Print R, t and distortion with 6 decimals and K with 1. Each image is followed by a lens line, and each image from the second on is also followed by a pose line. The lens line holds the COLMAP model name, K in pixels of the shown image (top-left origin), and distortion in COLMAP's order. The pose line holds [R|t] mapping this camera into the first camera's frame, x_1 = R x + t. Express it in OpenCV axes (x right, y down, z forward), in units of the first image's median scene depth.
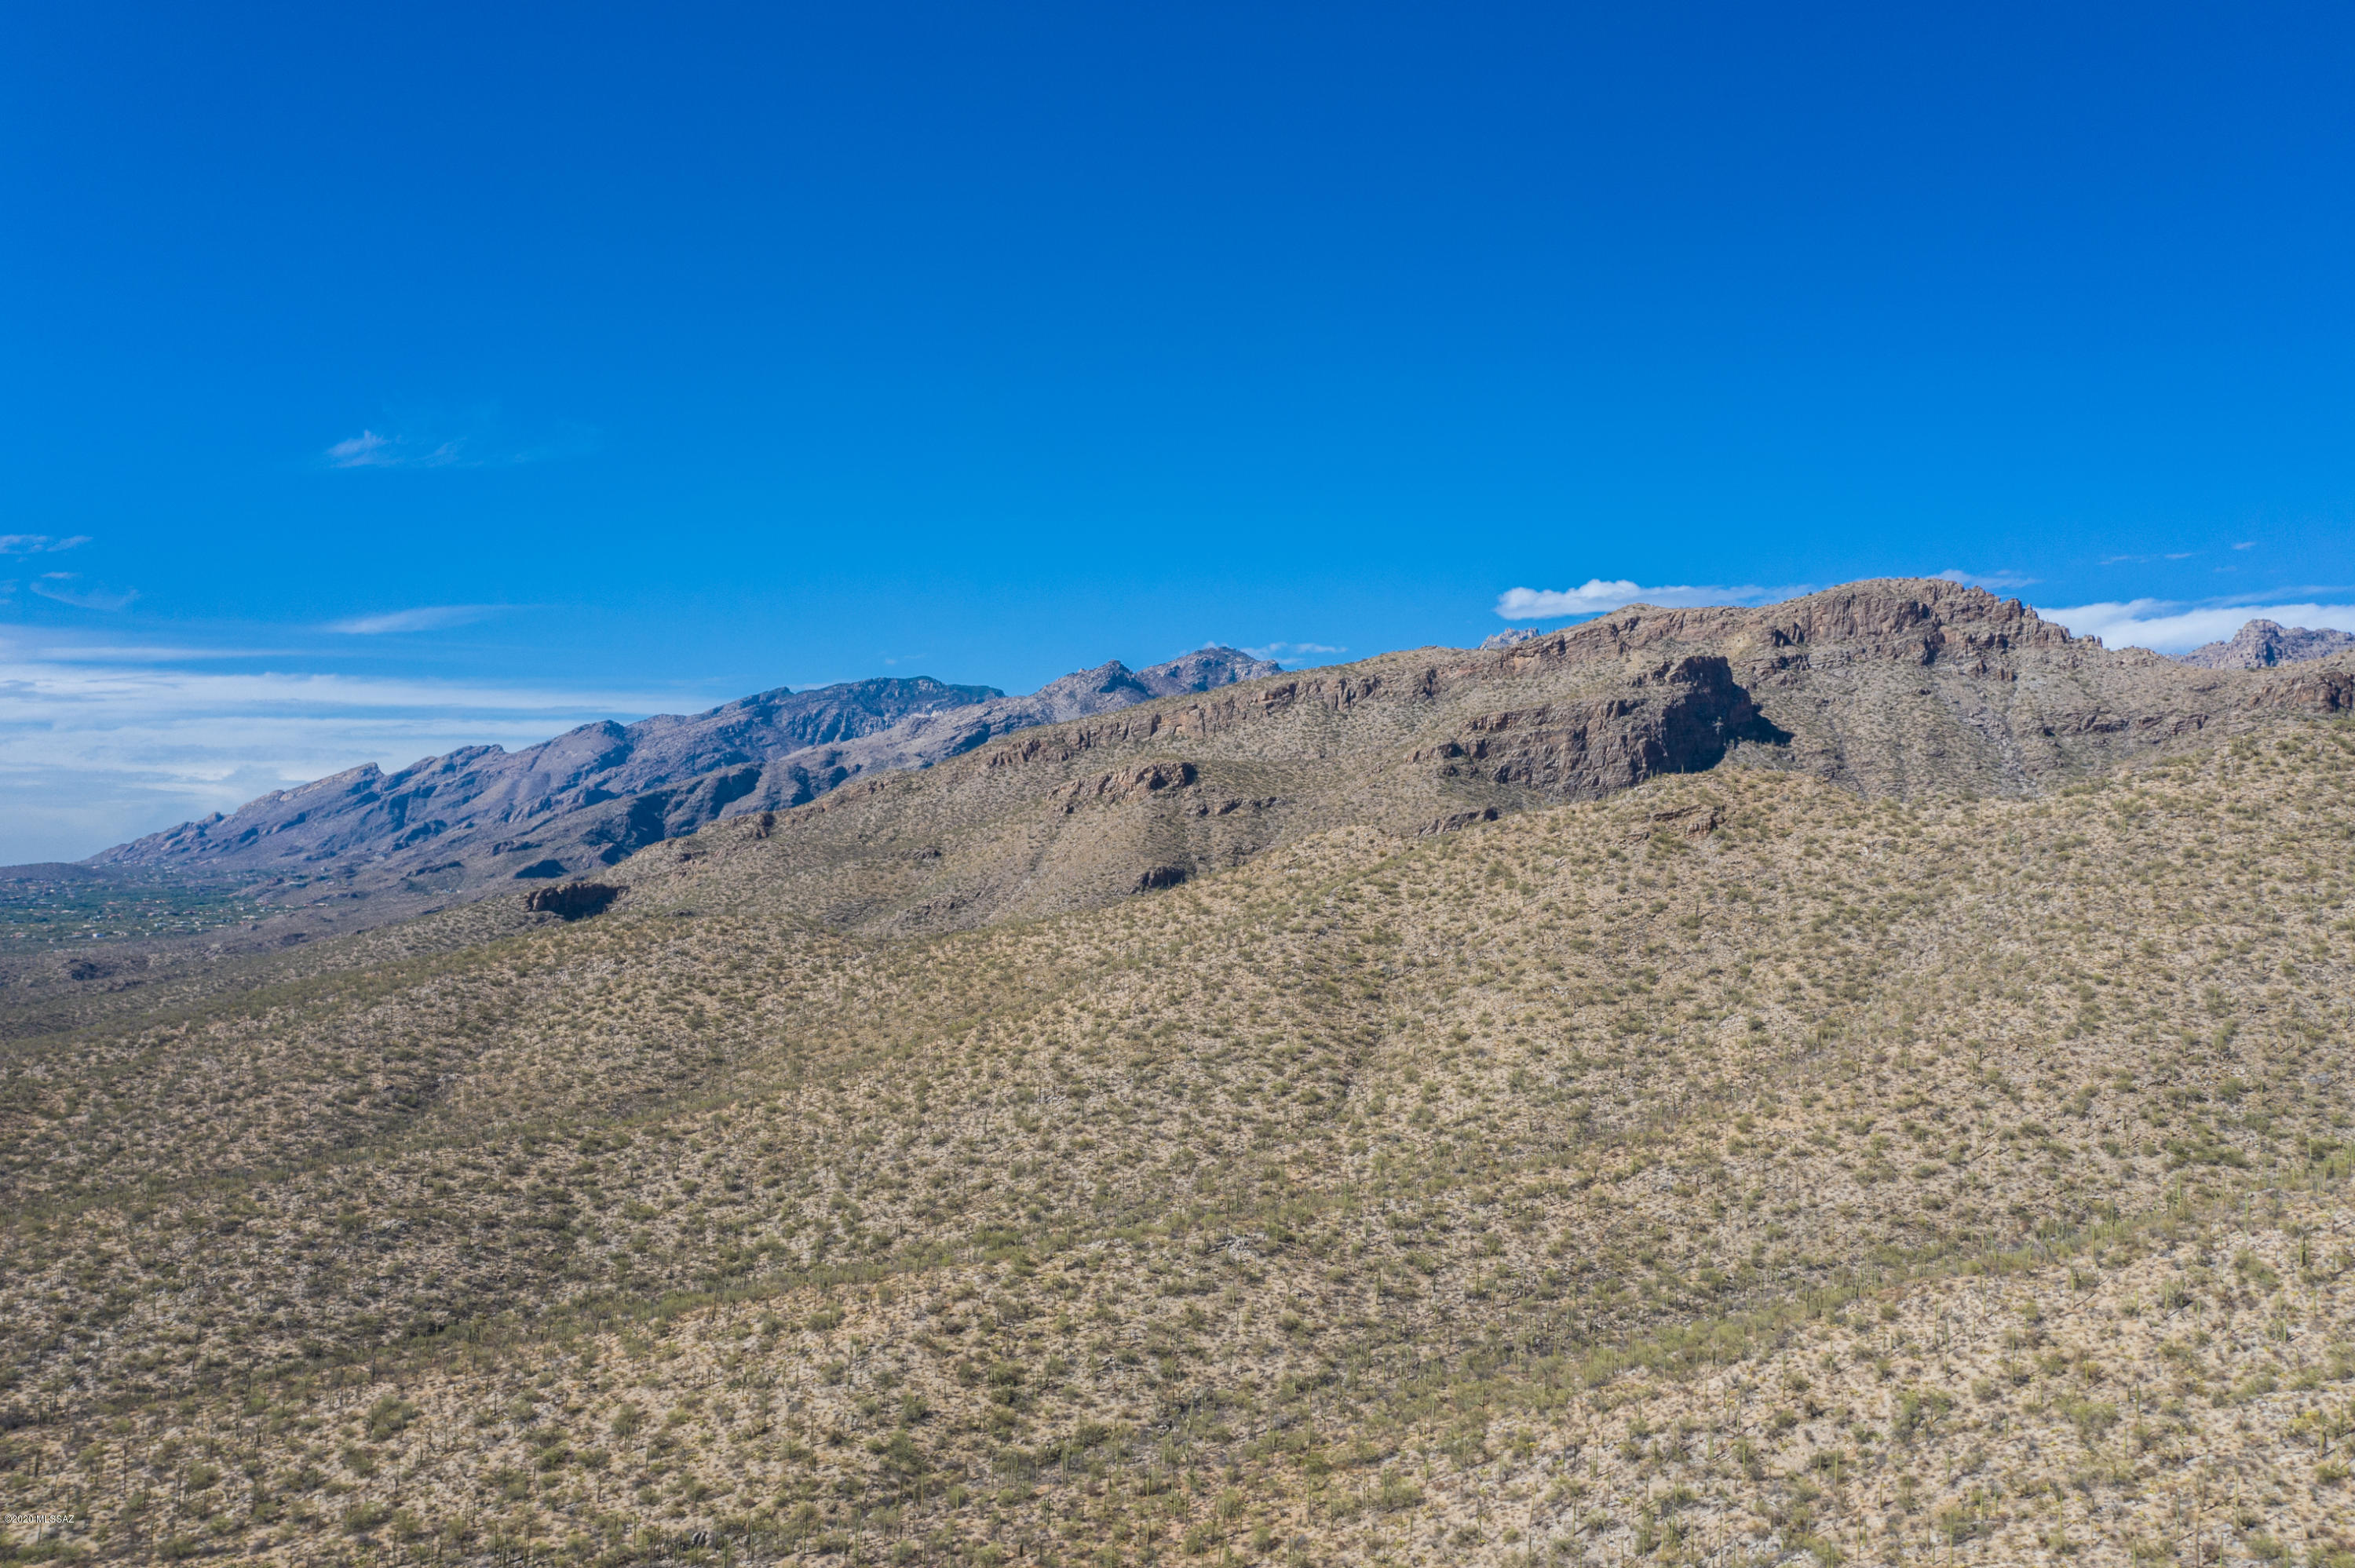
lens RADIAL K [[1869.0, 0, 1187.5], [0, 1869.0, 815.6], [0, 0, 1]] dist [-0.005313, 0.014280]
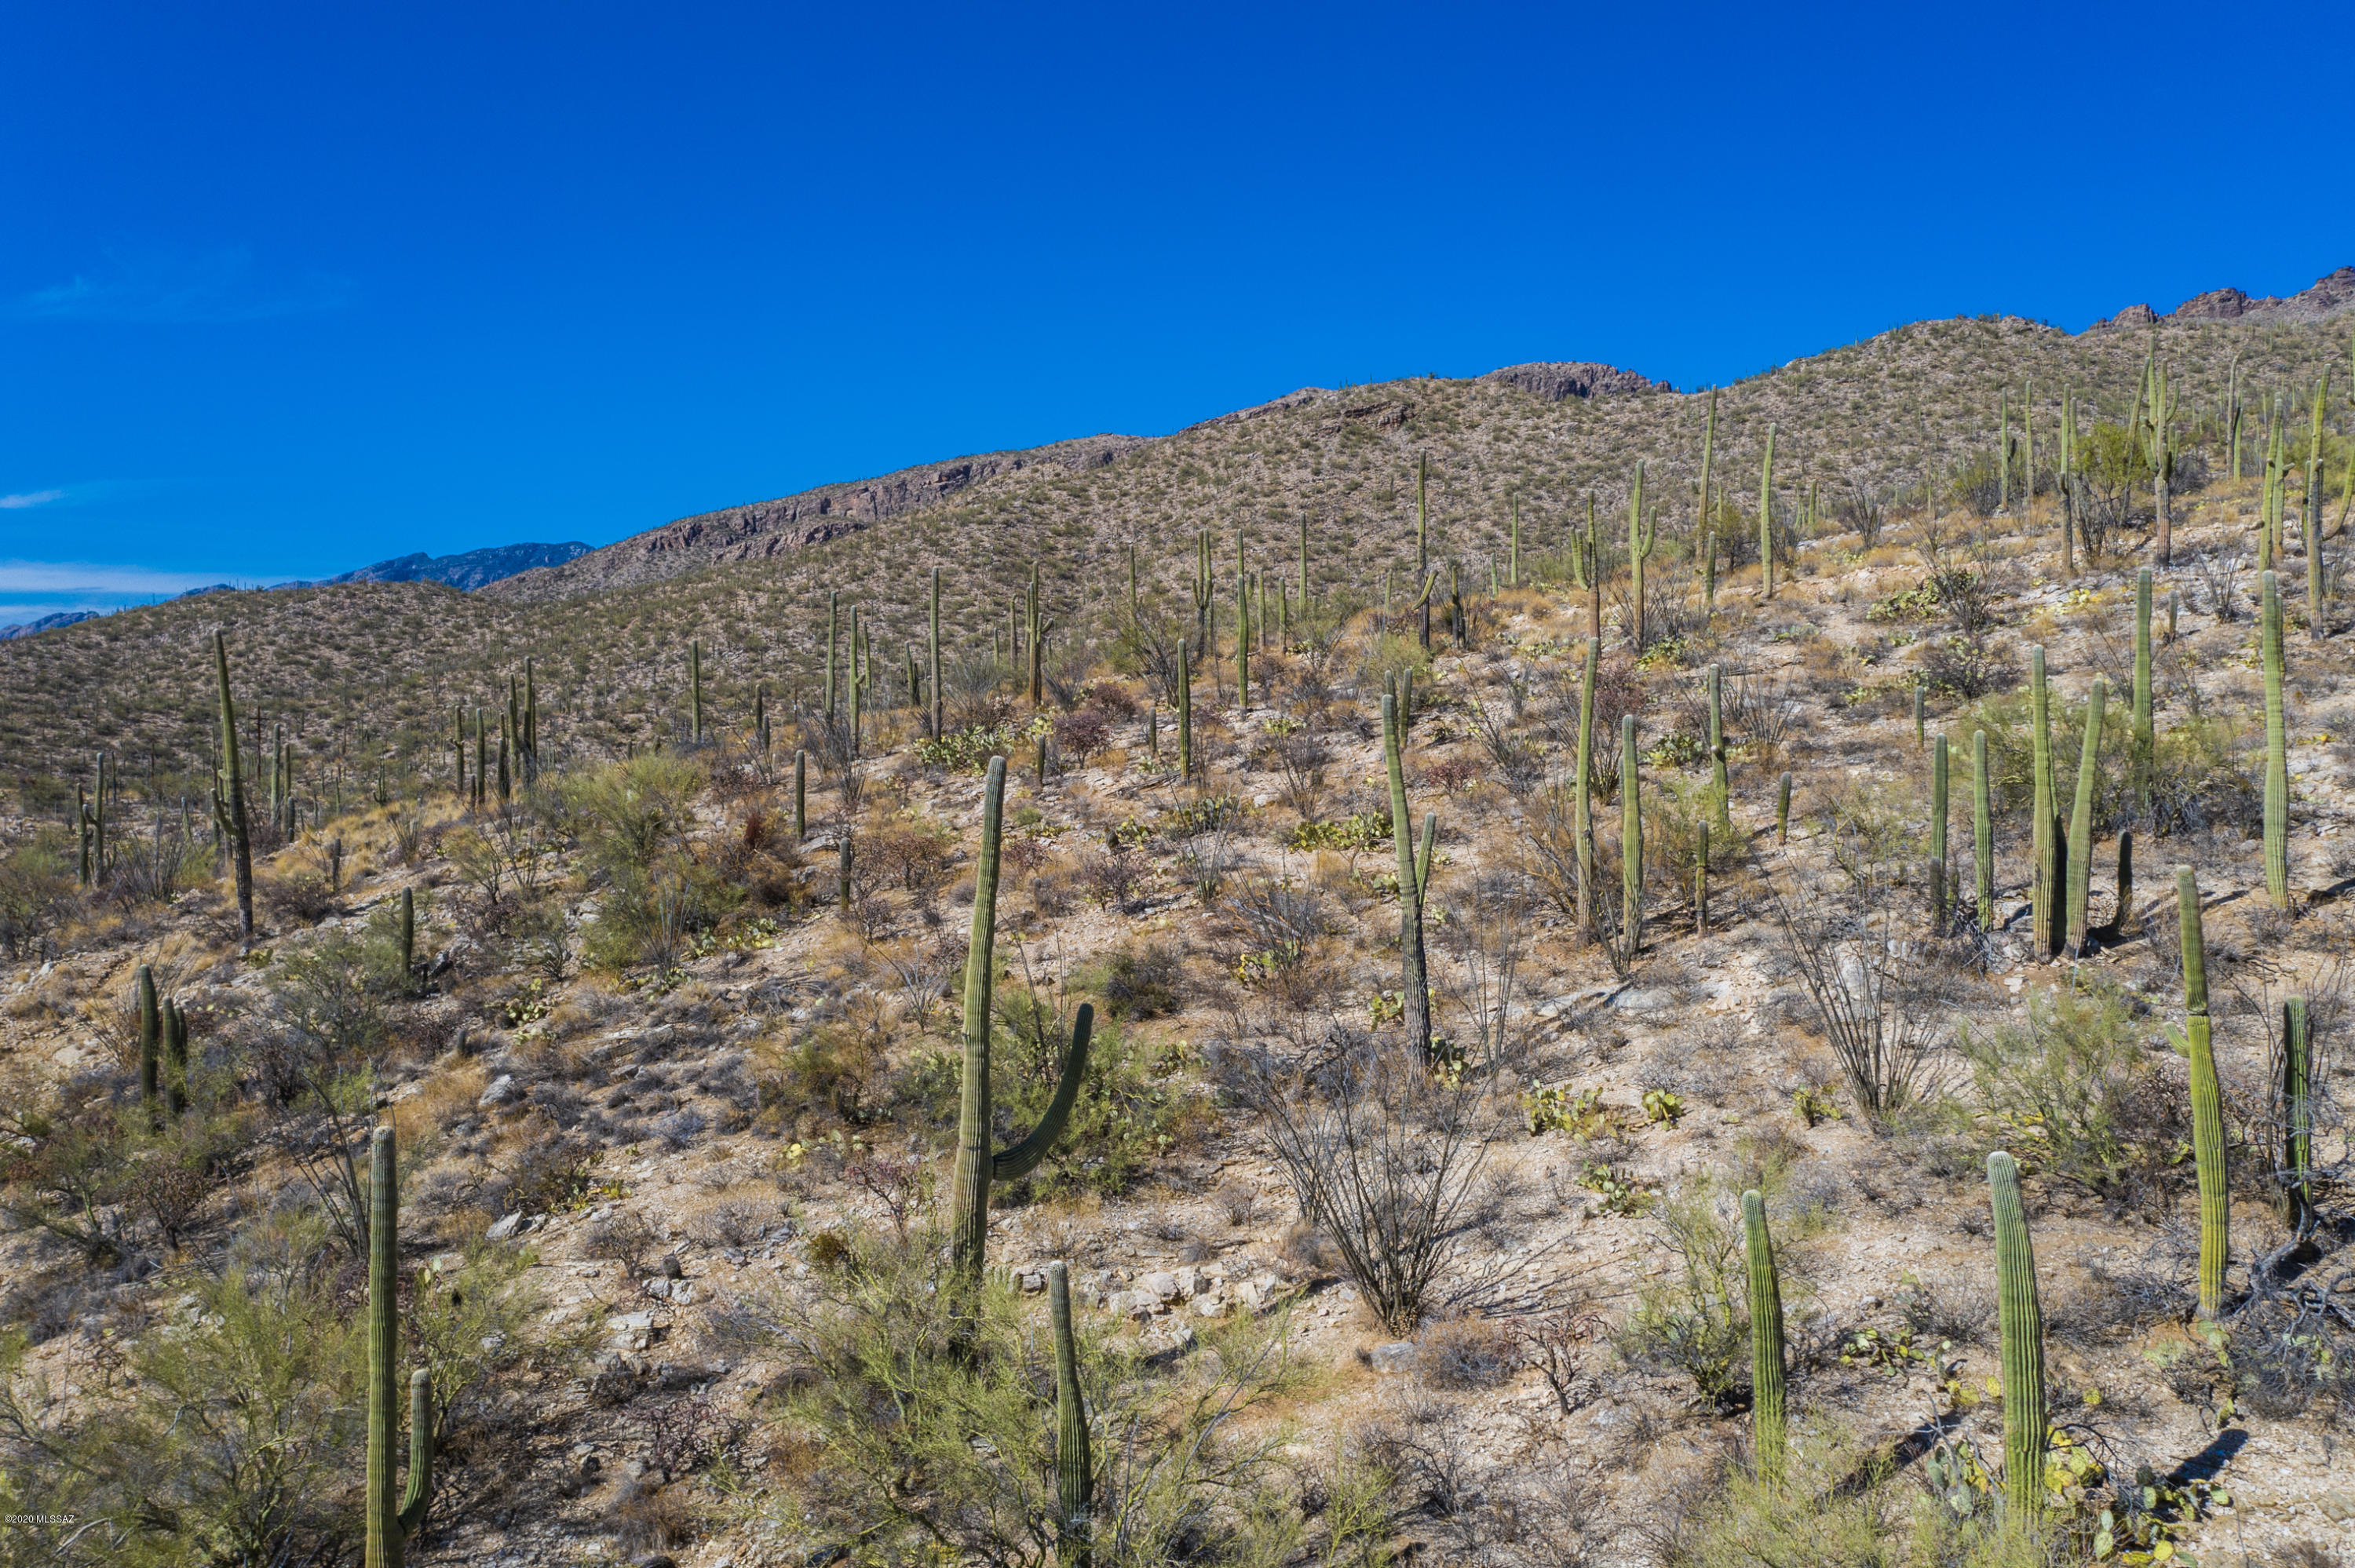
lens RADIAL K [[1869.0, 0, 1187.5], [0, 1869.0, 815.6], [0, 0, 1]] dist [-0.005313, 0.014280]
pose [[0.984908, -0.033042, 0.169896, -0.006336], [0.021039, 0.997185, 0.071971, 0.145144], [-0.171796, -0.067311, 0.982830, 0.035192]]
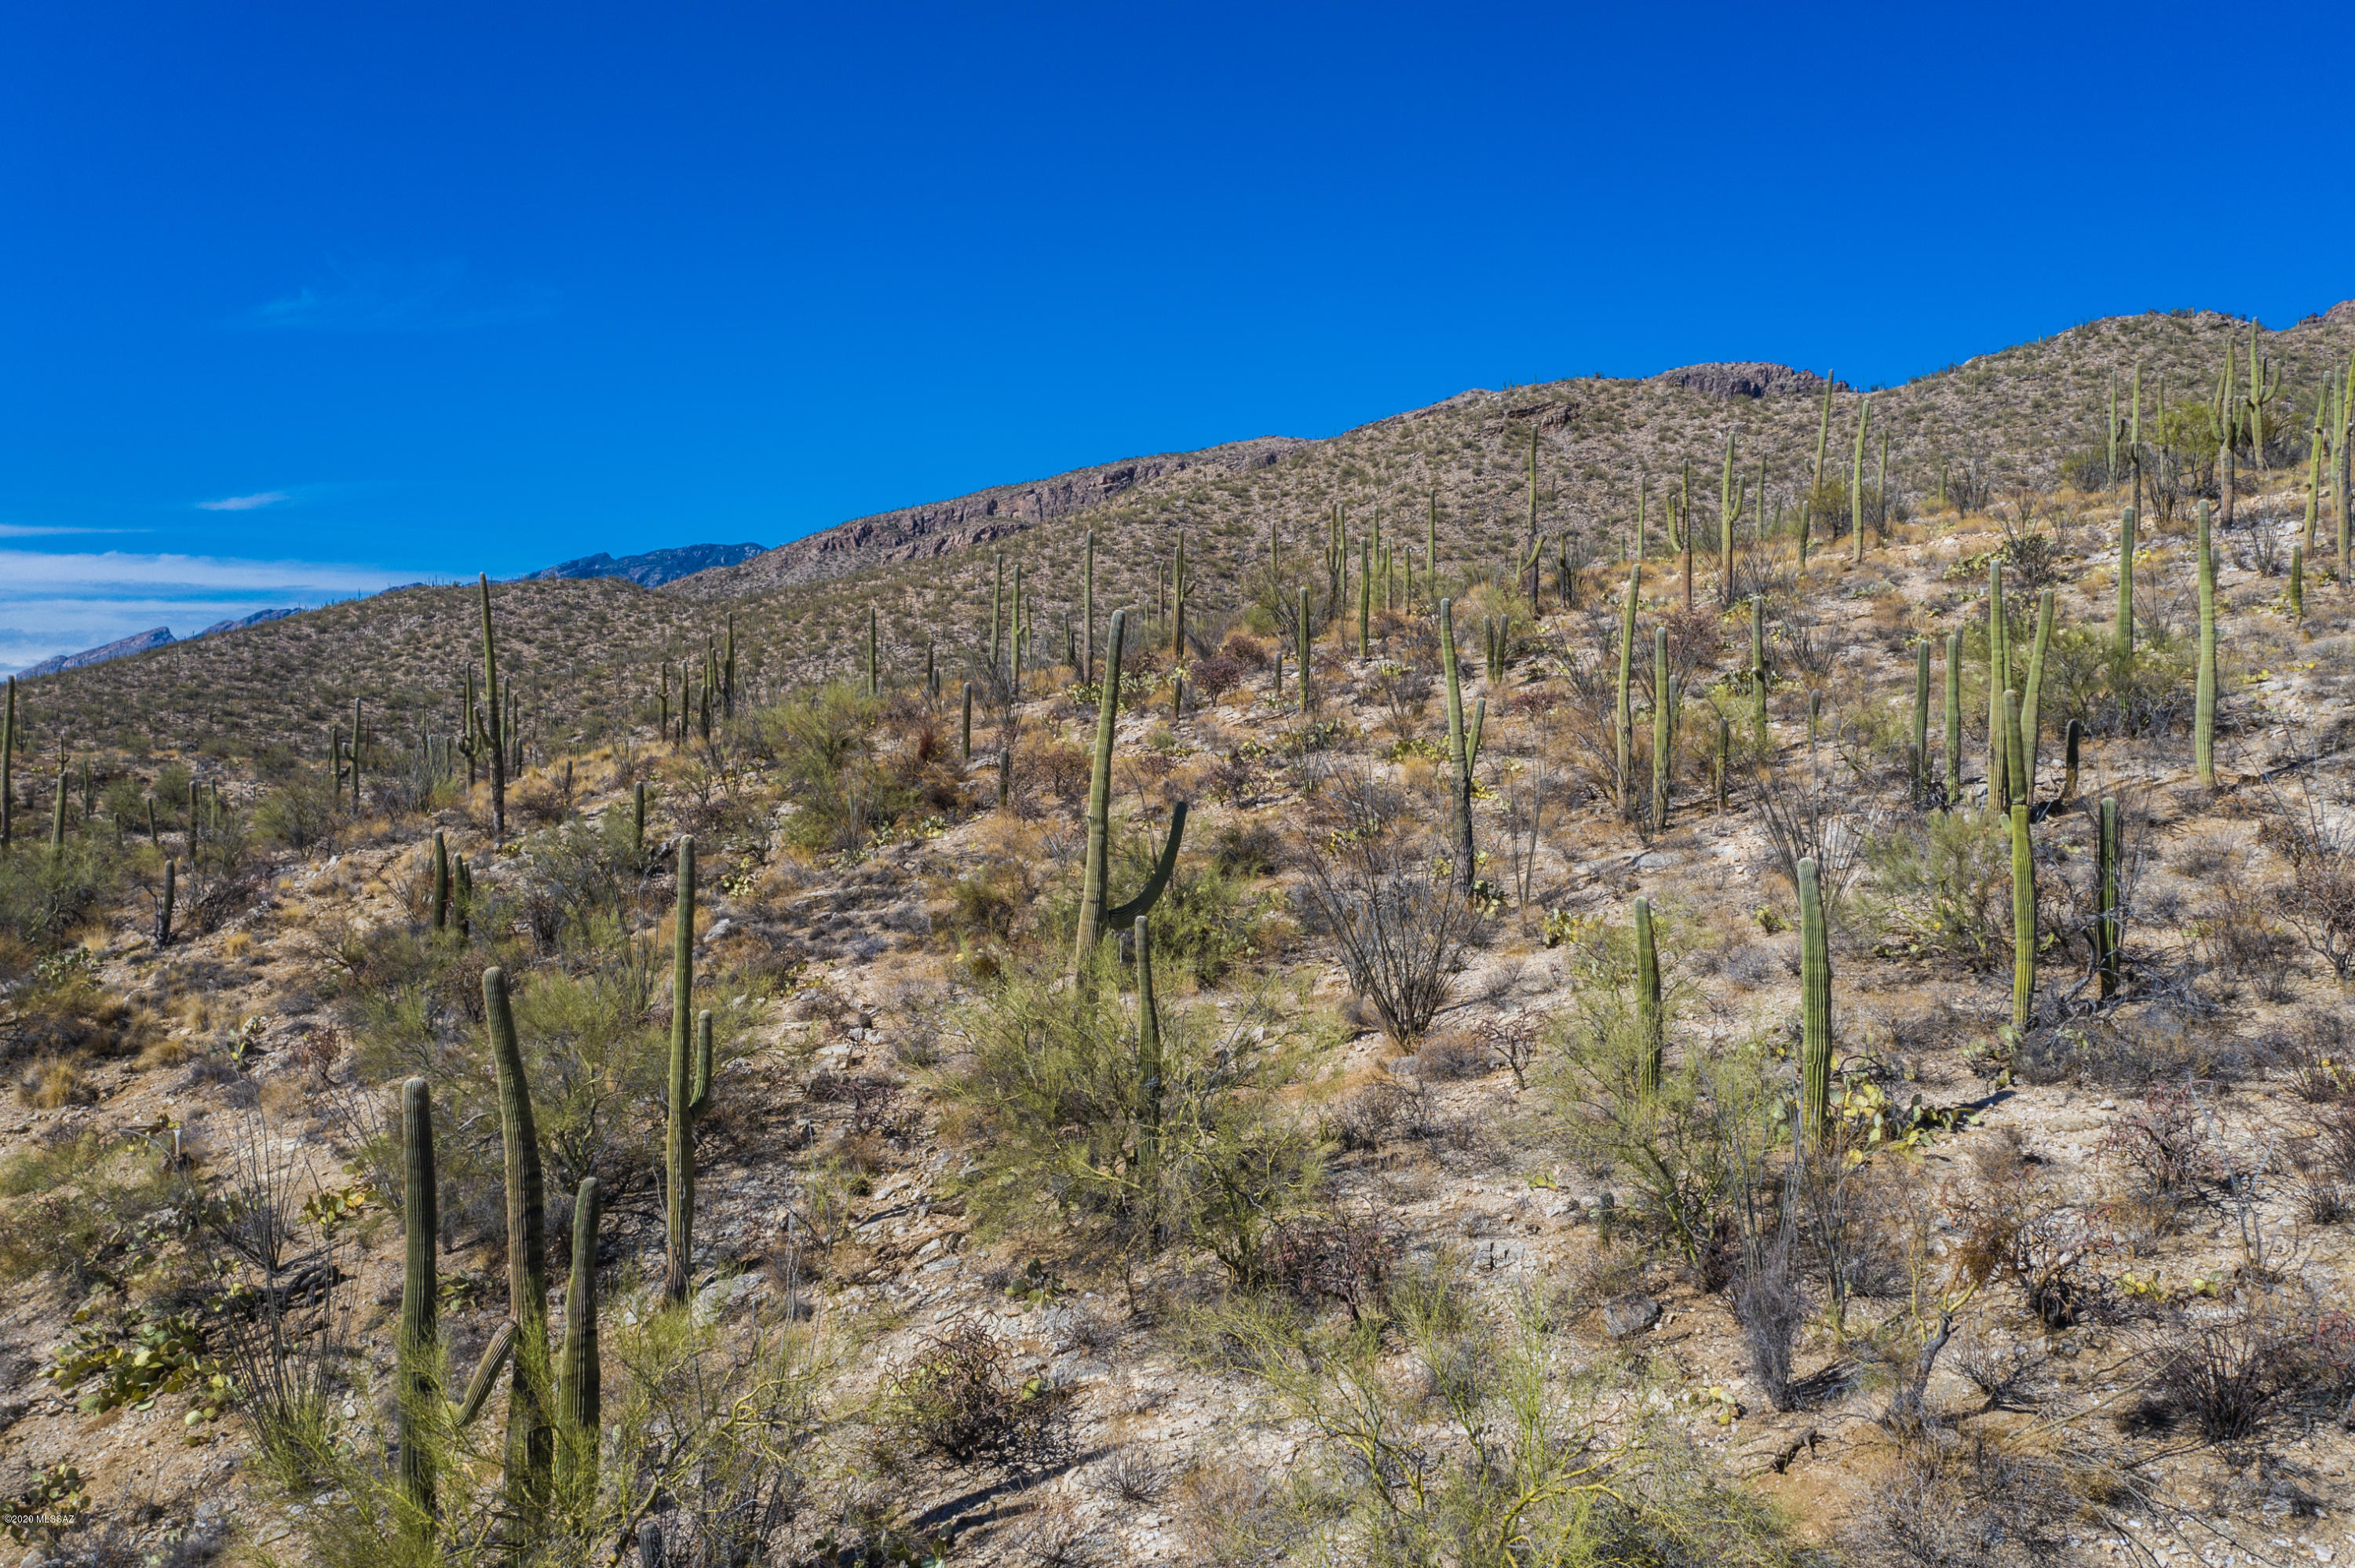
lens RADIAL K [[1875.2, 0, 1184.4], [0, 1875.2, 790.4], [0, 0, 1]] dist [-0.006220, 0.018250]
pose [[0.996291, -0.016114, 0.084526, -0.006213], [0.011447, 0.998398, 0.055411, 0.147628], [-0.085283, -0.054238, 0.994879, 0.025829]]
